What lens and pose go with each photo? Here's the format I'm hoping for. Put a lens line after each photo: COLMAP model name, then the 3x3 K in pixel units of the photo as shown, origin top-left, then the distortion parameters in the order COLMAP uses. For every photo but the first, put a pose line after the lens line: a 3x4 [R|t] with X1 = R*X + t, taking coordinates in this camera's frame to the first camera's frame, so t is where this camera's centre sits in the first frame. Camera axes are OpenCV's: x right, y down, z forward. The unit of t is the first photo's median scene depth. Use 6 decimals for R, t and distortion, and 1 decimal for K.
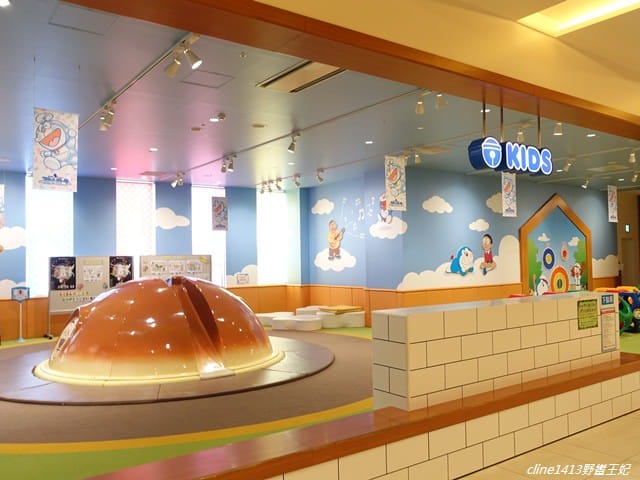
lens RADIAL K [[556.3, 0, 320.0], [0, 556.3, 240.0], [0, 0, 1]] dist [-0.001745, 0.002737]
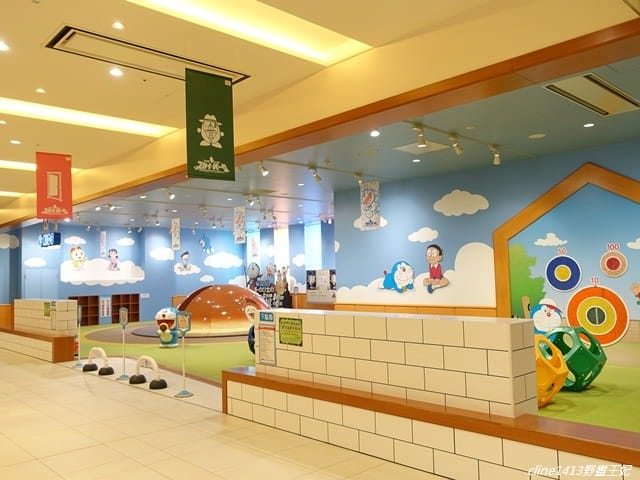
lens RADIAL K [[556.3, 0, 320.0], [0, 556.3, 240.0], [0, 0, 1]] dist [-0.001745, 0.002737]
pose [[0.117815, -0.047177, -0.991914, 1.126800], [0.058660, 0.997457, -0.040474, 0.006586], [0.991301, -0.053417, 0.120283, 0.740589]]
